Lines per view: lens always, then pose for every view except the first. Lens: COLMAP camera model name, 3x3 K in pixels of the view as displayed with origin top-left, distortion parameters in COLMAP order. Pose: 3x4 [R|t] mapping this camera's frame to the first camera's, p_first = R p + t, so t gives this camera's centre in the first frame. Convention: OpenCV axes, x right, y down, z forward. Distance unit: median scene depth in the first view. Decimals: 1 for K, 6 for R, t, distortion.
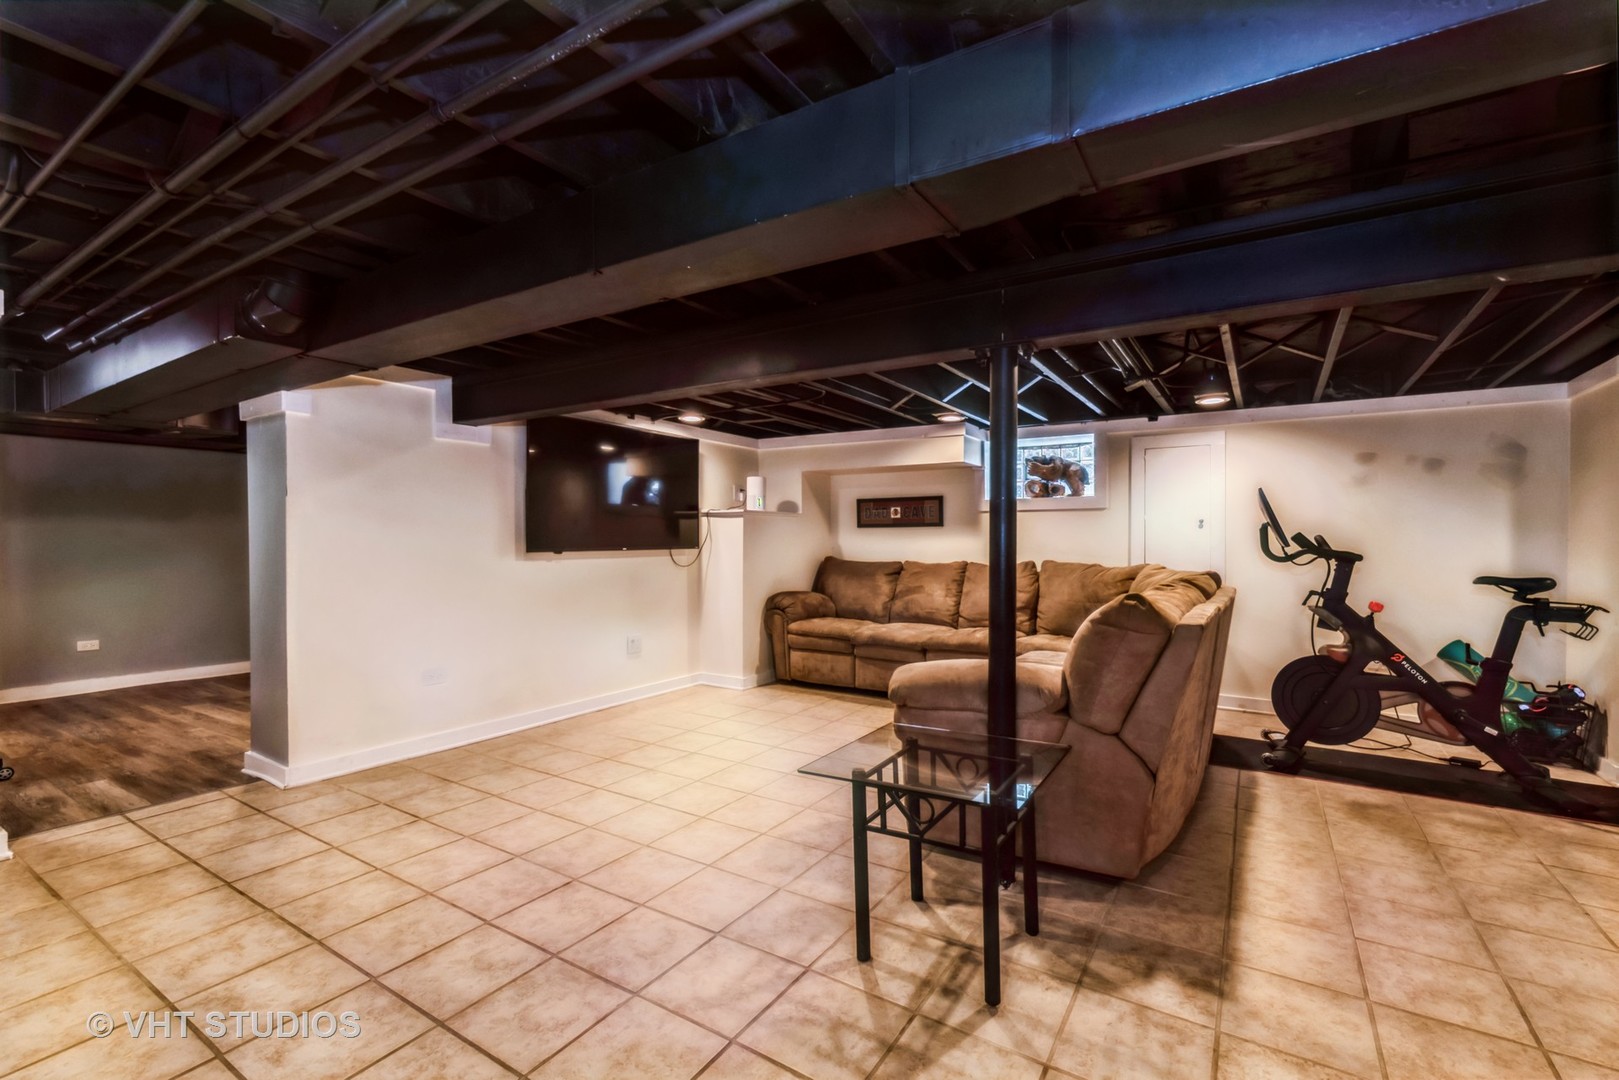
lens RADIAL K [[703.2, 0, 821.3], [0, 703.2, 541.1], [0, 0, 1]] dist [0.000725, -0.000459]
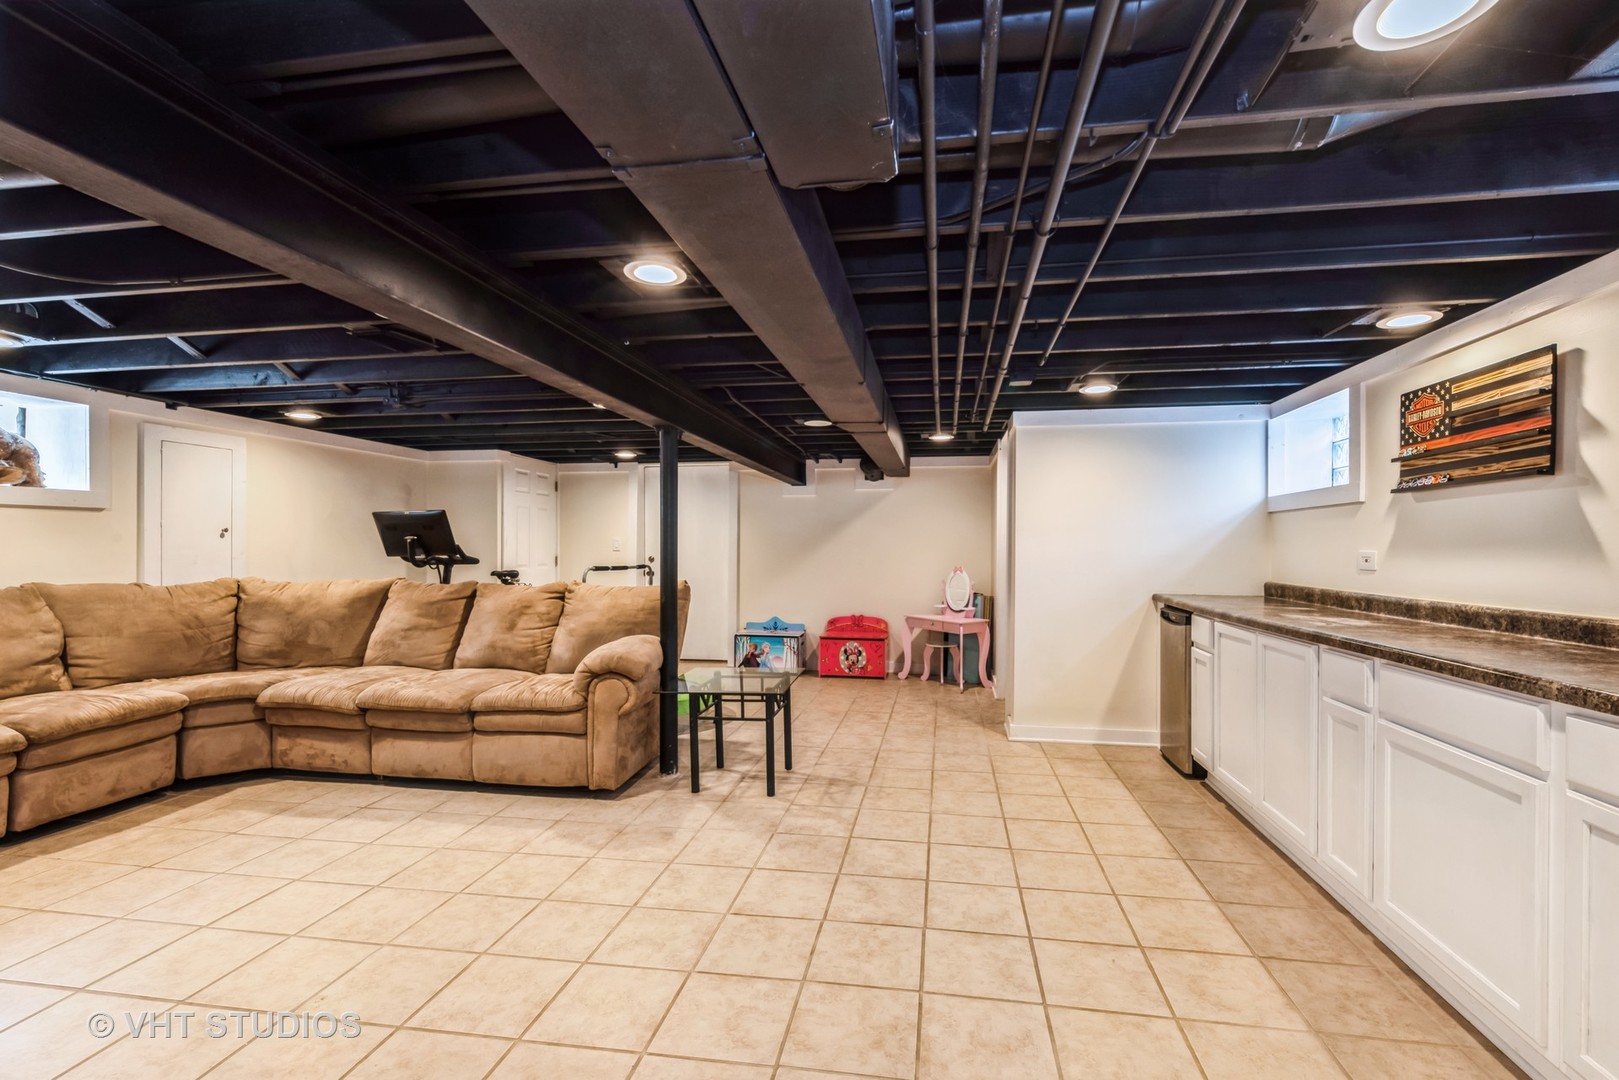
lens RADIAL K [[703.2, 0, 823.8], [0, 703.2, 543.7], [0, 0, 1]] dist [0.000725, -0.000459]
pose [[-0.383513, -0.002006, 0.923533, -1.691723], [-0.003624, 0.999993, 0.000667, -0.037437], [-0.923528, -0.003091, -0.383518, 1.631902]]
